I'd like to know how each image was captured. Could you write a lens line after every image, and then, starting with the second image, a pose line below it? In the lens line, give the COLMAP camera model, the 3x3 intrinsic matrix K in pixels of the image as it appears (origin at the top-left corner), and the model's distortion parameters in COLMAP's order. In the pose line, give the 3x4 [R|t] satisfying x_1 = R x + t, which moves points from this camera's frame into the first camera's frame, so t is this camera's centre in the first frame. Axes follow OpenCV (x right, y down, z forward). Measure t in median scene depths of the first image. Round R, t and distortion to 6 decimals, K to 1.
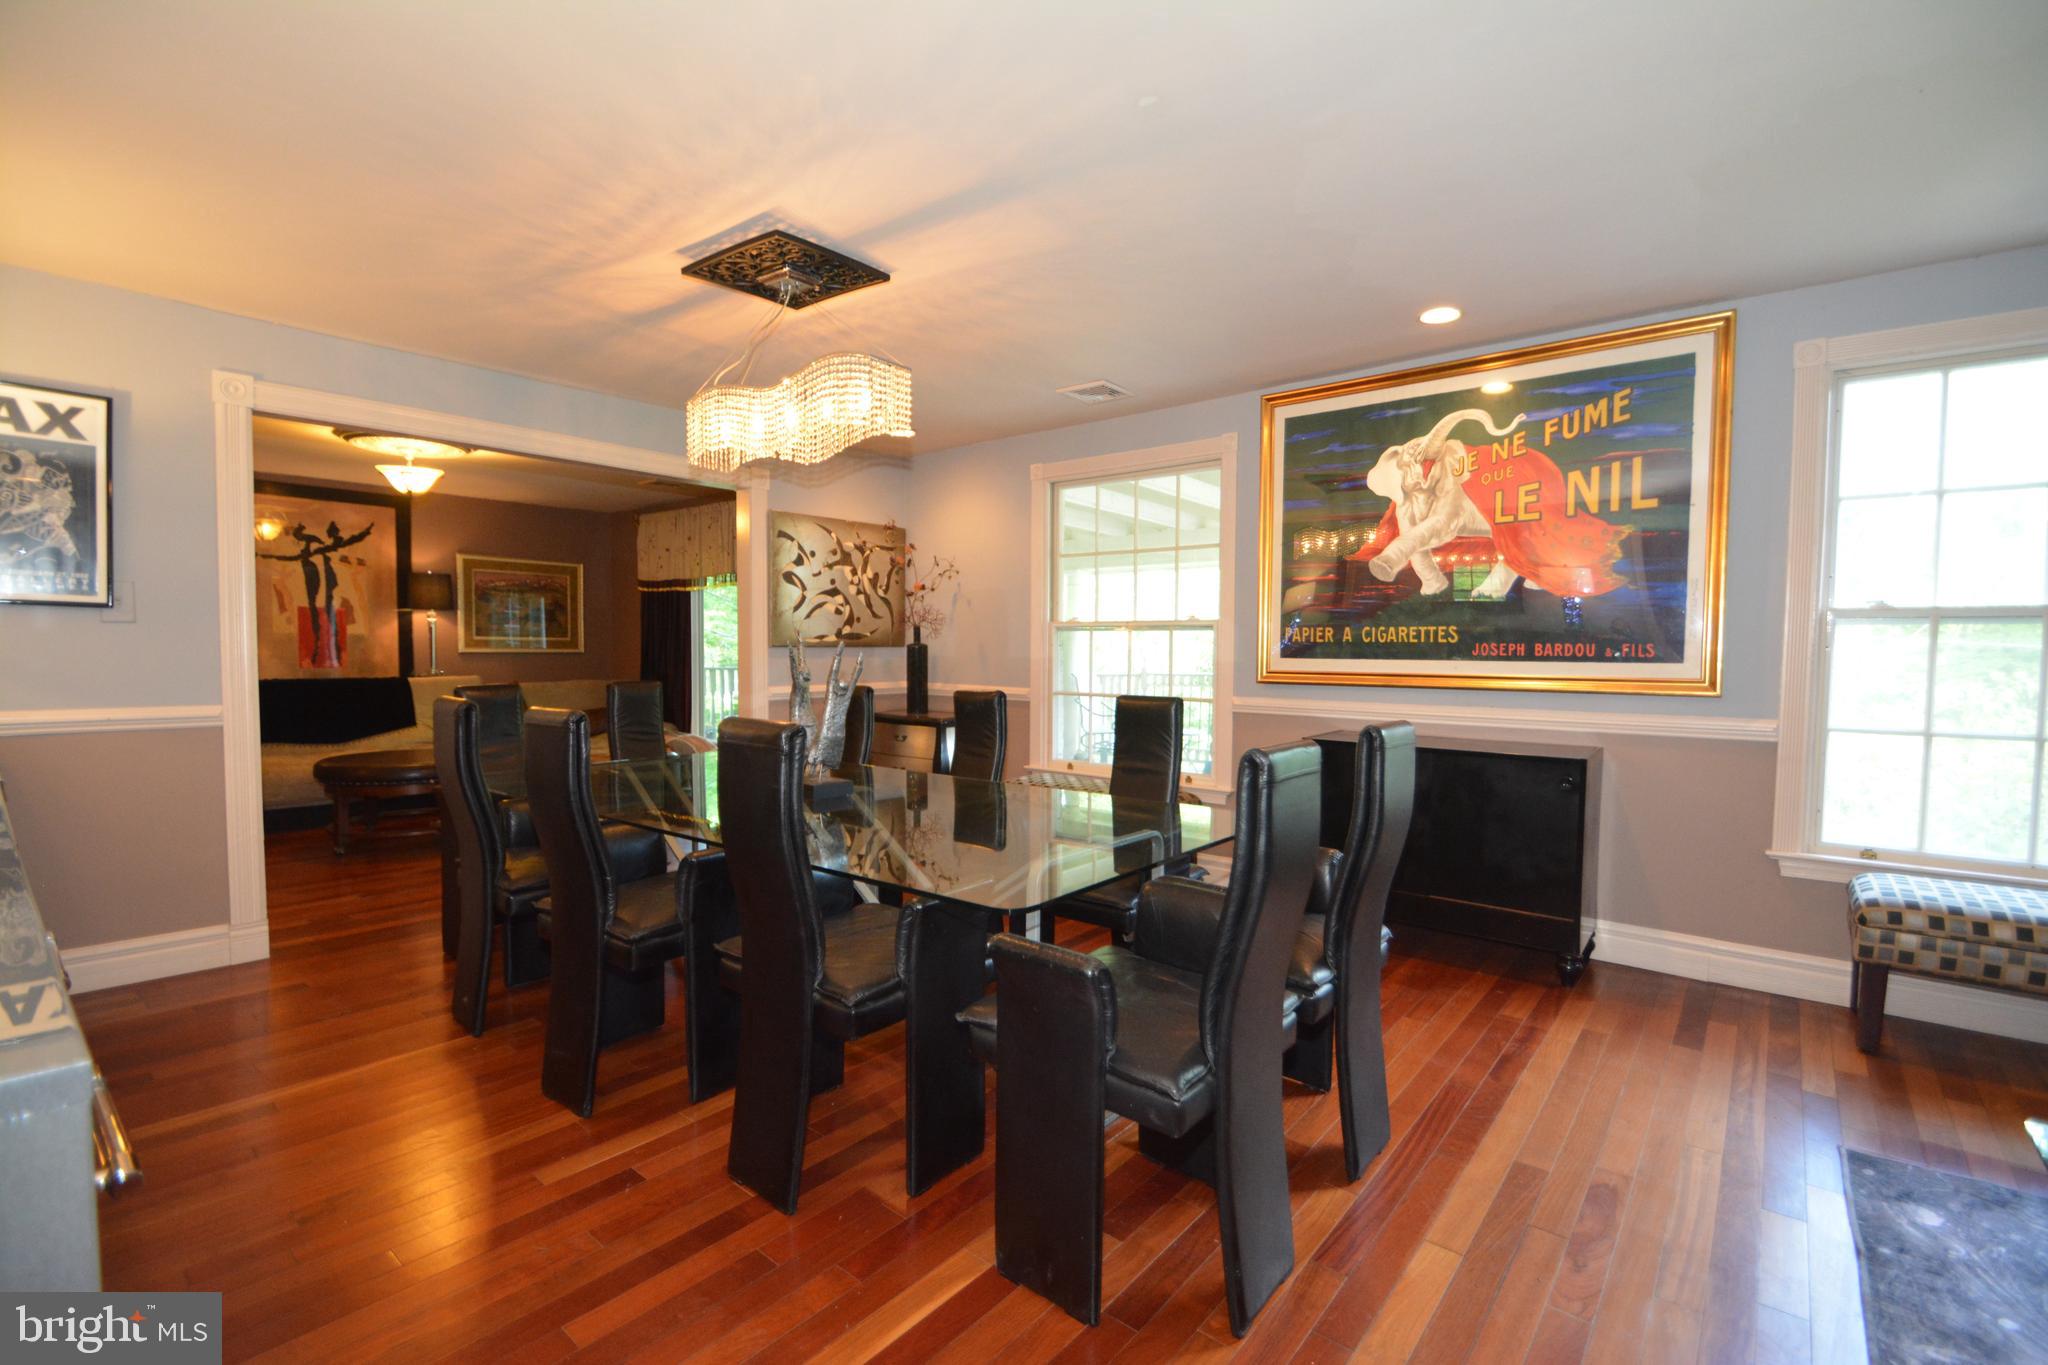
lens RADIAL K [[912.0, 0, 1029.0], [0, 912.0, 682.5], [0, 0, 1]] dist [0.002967, 0.000144]
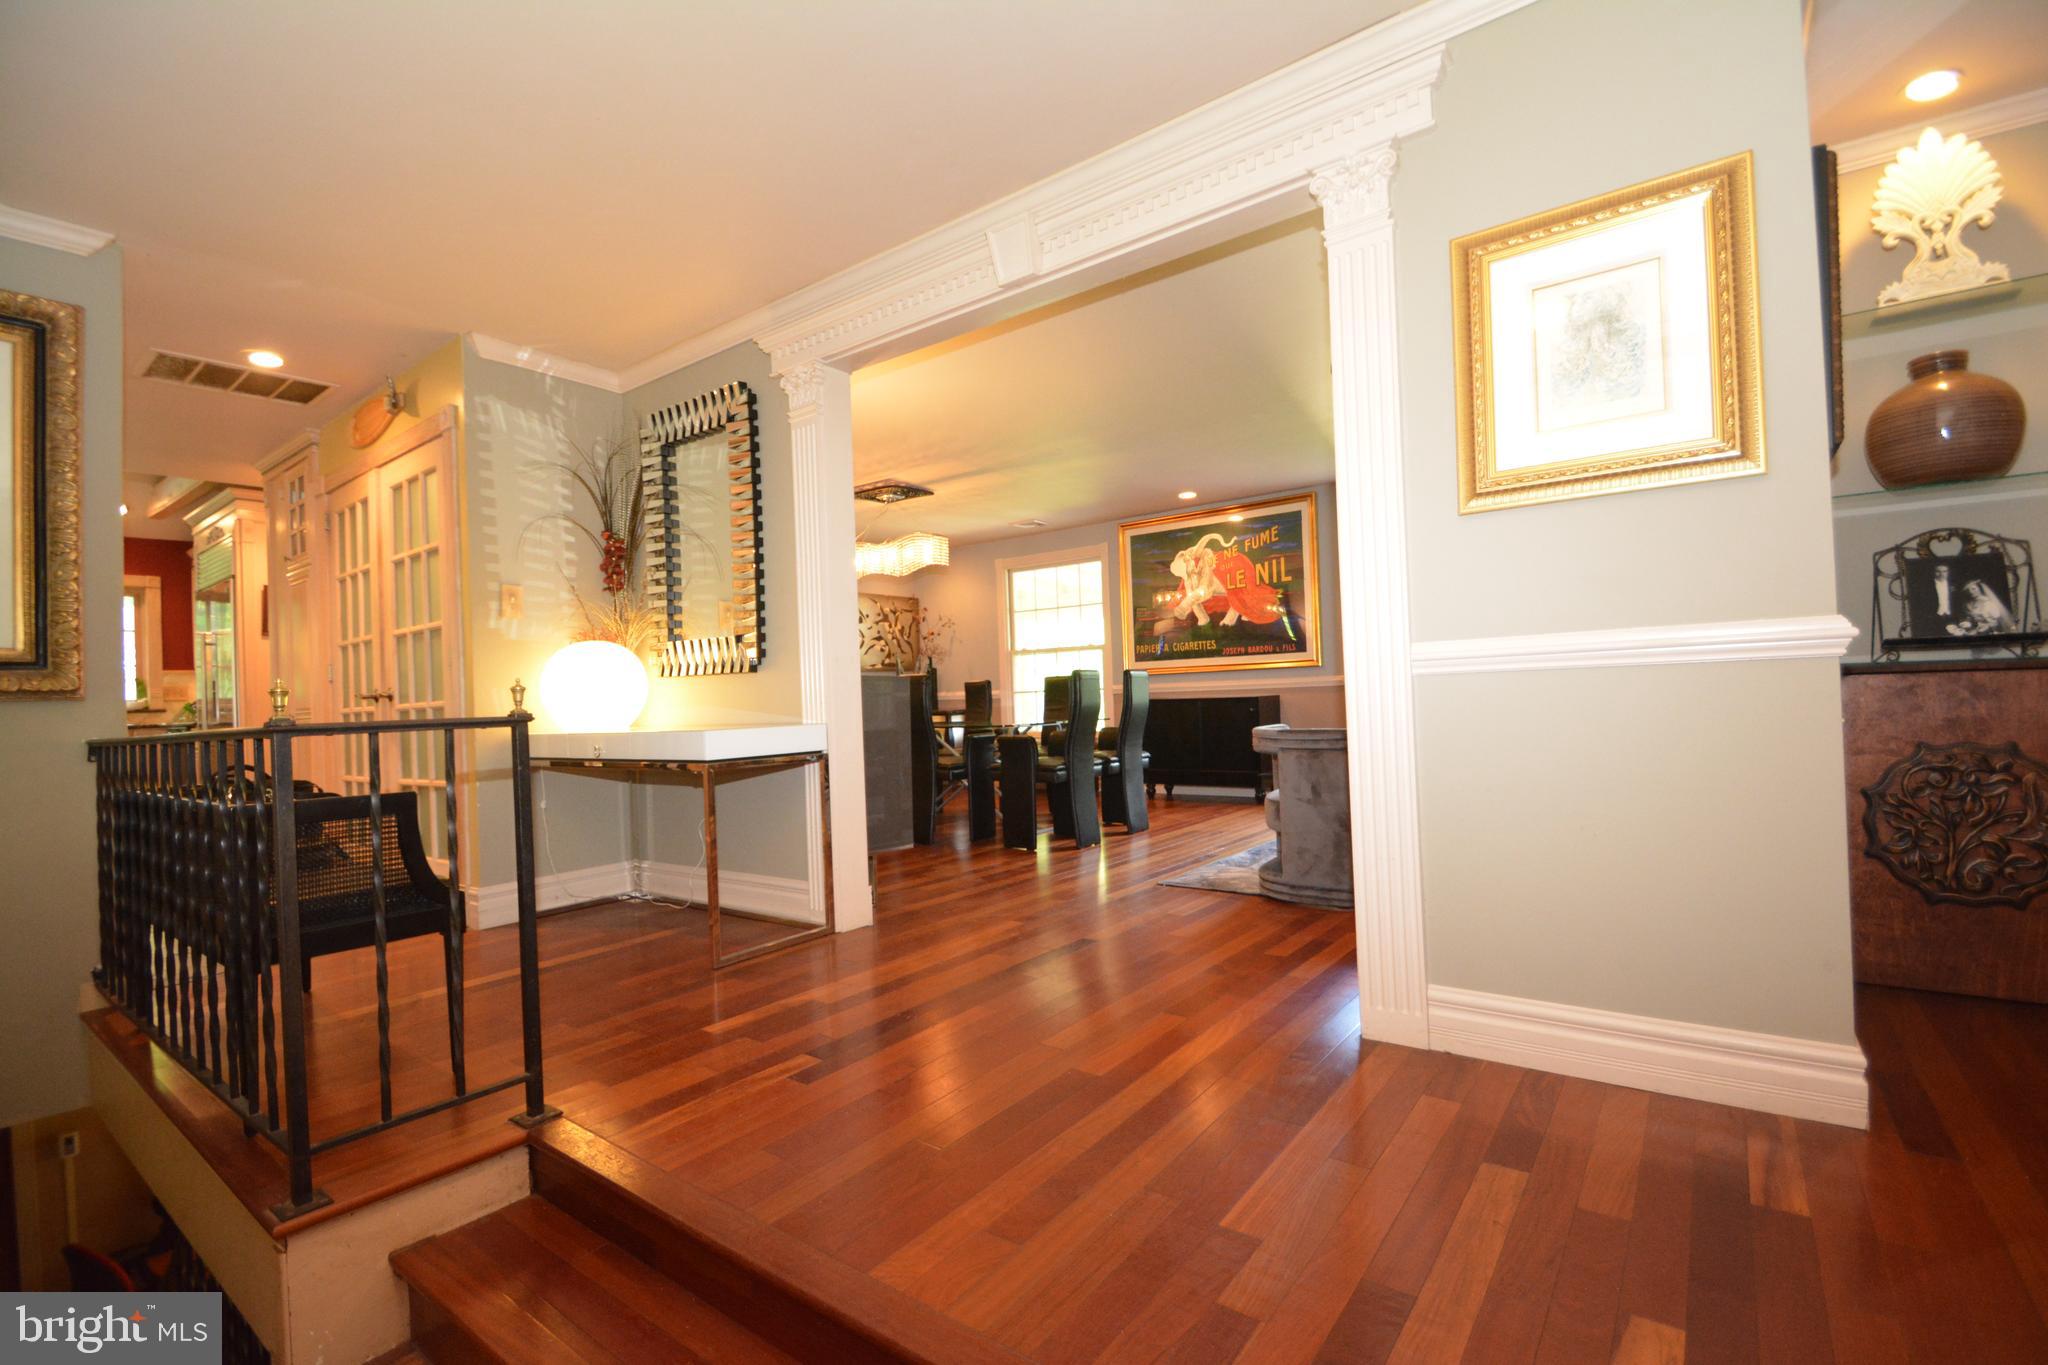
lens RADIAL K [[912.0, 0, 1020.6], [0, 912.0, 688.3], [0, 0, 1]] dist [0.002967, 0.000144]
pose [[0.998480, -0.040716, 0.037156, -0.032367], [0.042469, 0.997959, -0.047689, 0.115065], [-0.035138, 0.049194, 0.998171, -0.931185]]
